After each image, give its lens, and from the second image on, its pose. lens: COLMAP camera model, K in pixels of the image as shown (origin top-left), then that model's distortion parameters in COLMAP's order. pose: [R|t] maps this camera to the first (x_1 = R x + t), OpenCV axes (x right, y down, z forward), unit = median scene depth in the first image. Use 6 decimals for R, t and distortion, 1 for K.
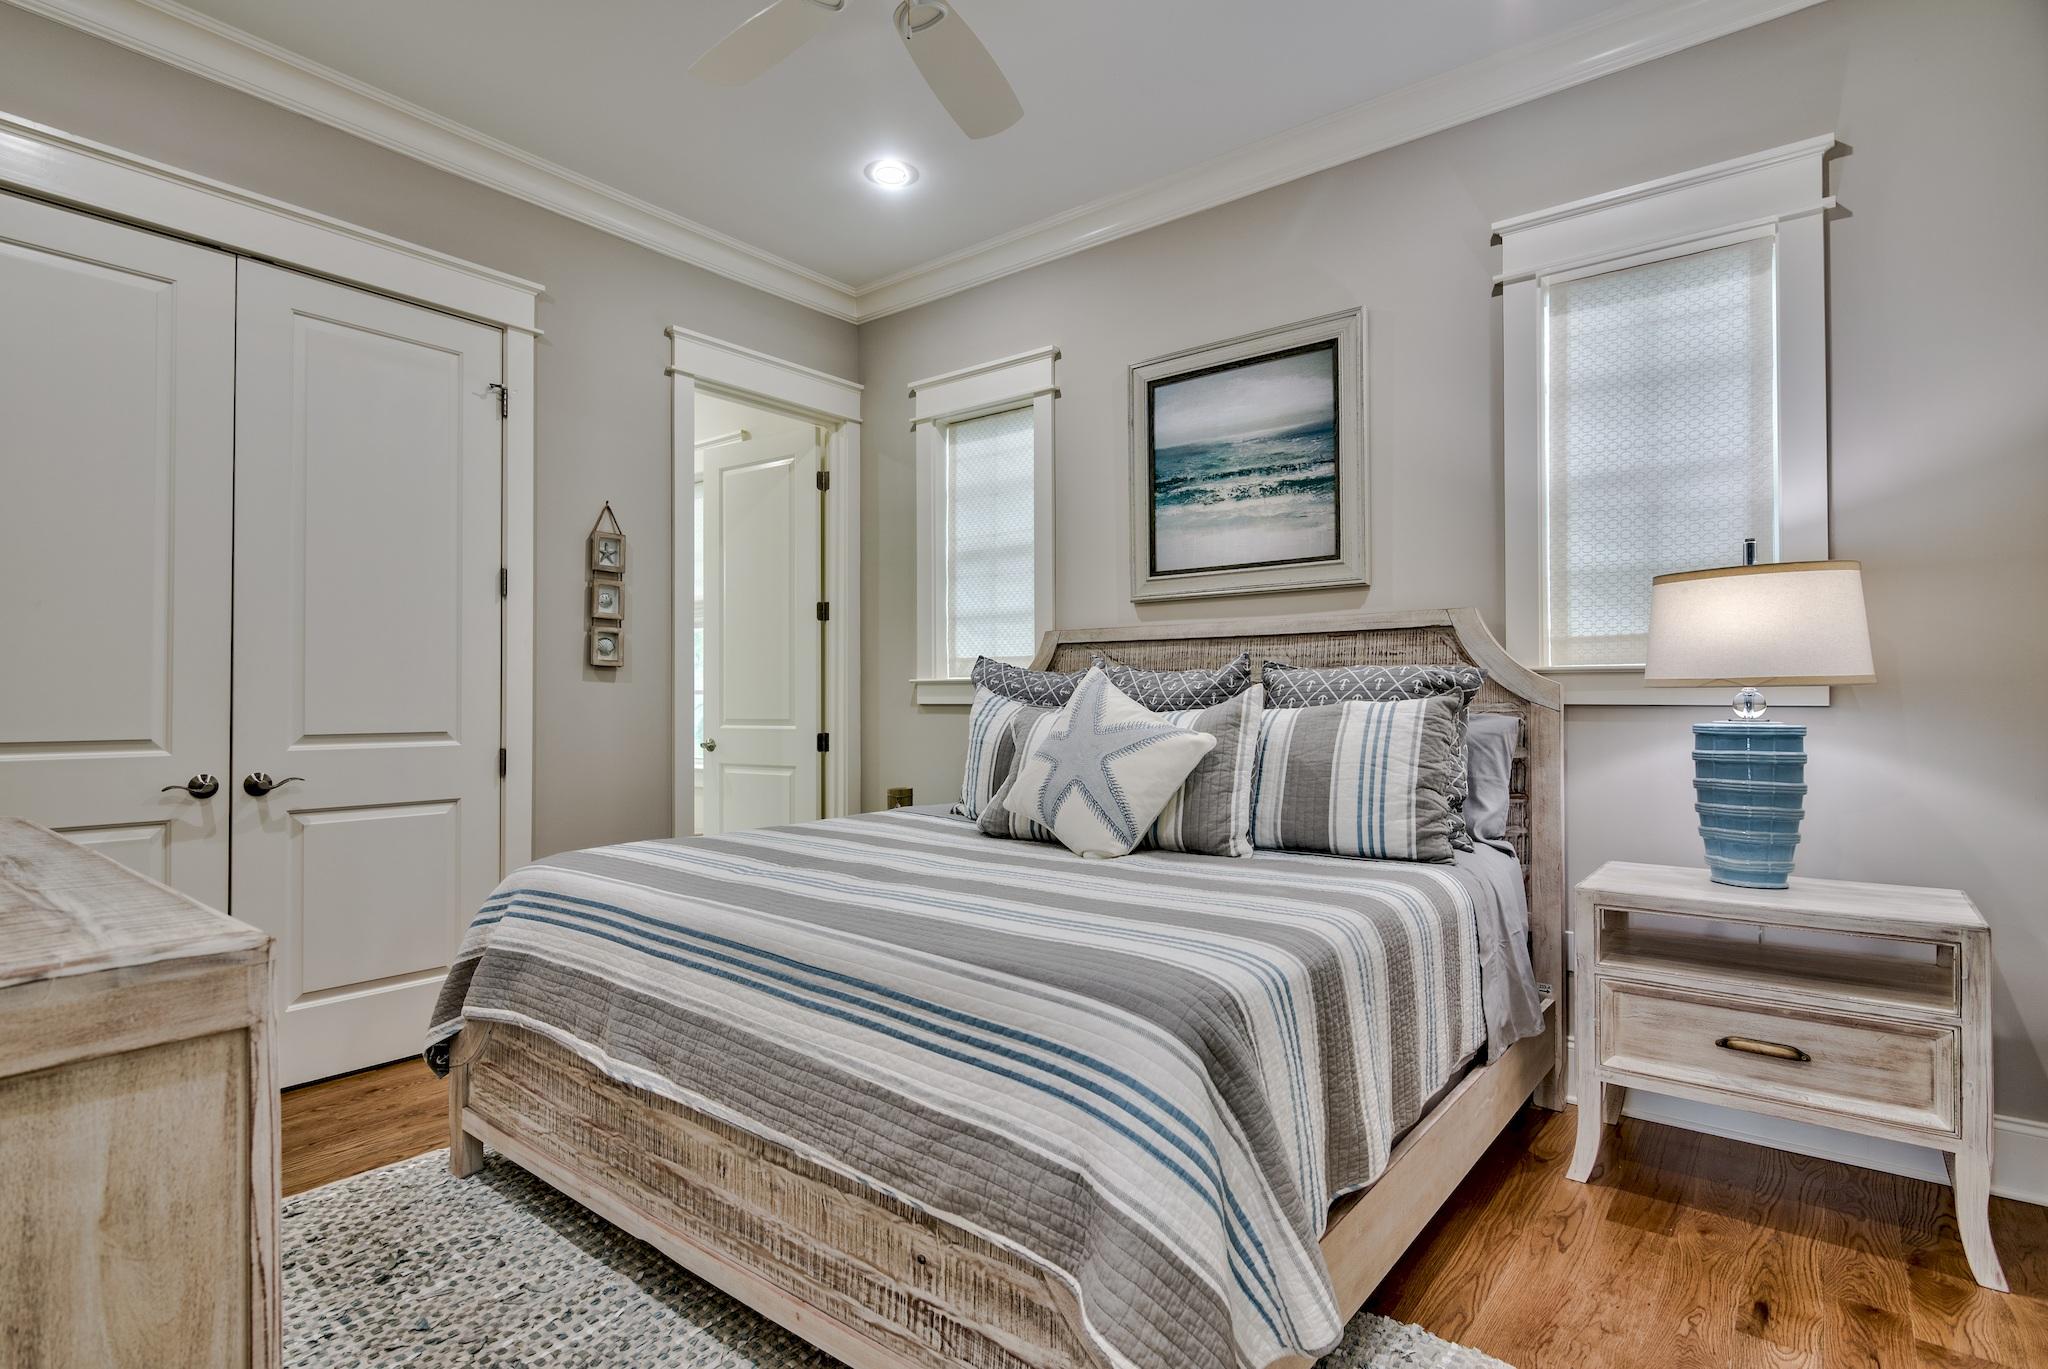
lens RADIAL K [[1006.8, 0, 1032.2], [0, 1006.8, 684.2], [0, 0, 1]] dist [-0.012561, 0.002707]
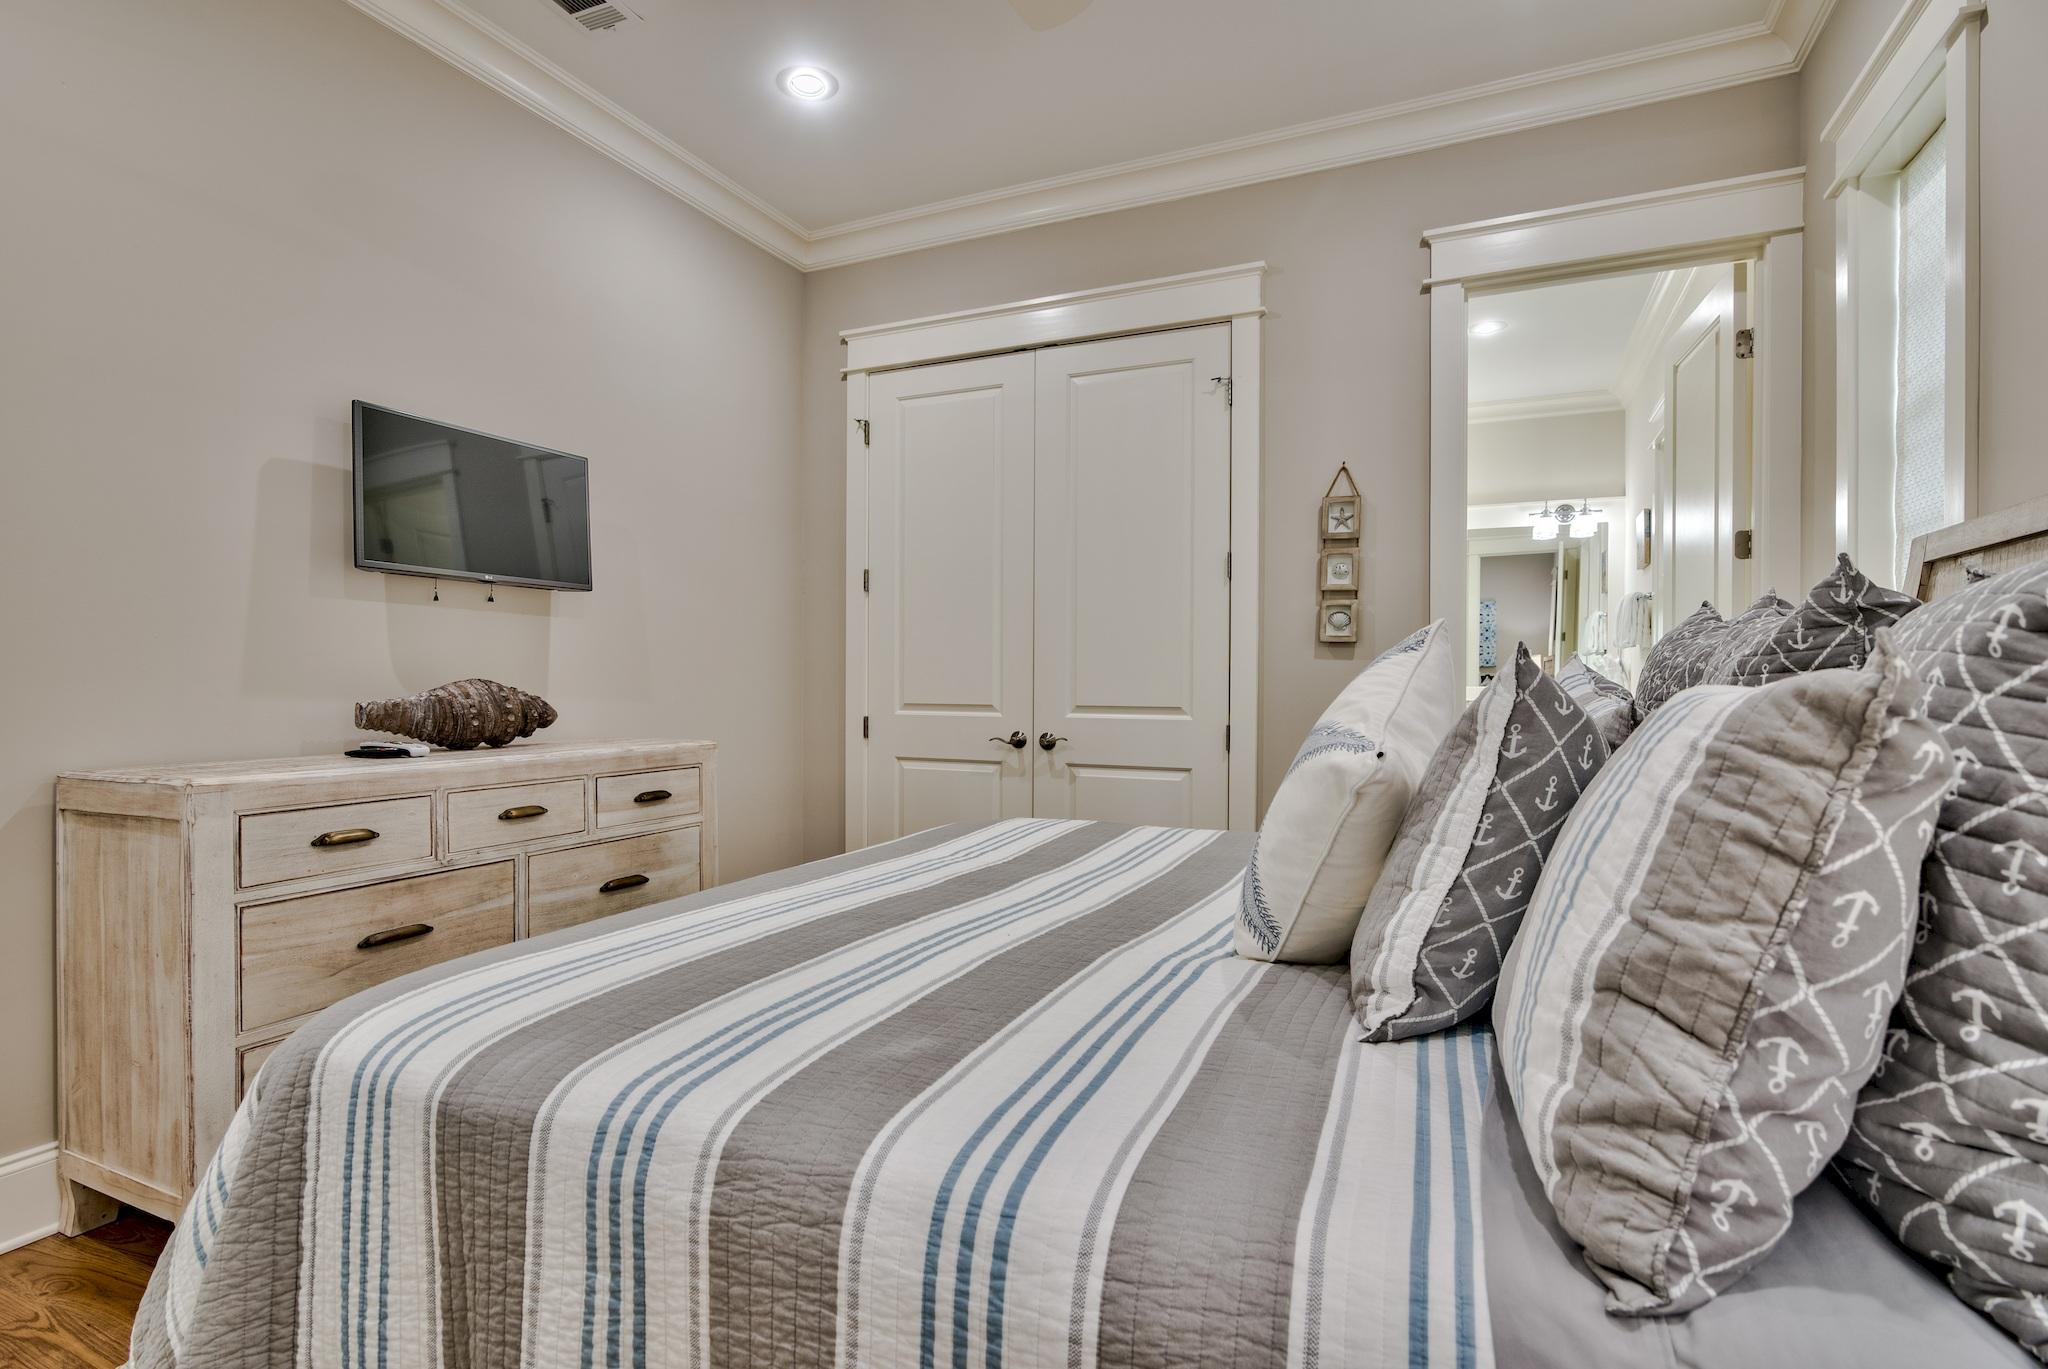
lens RADIAL K [[1006.8, 0, 1030.4], [0, 1006.8, 687.0], [0, 0, 1]] dist [-0.012561, 0.002707]
pose [[0.241662, 0.009879, -0.970310, 0.436490], [0.013535, 0.999817, 0.013550, 0.007626], [0.970266, -0.016407, 0.241484, 0.544213]]
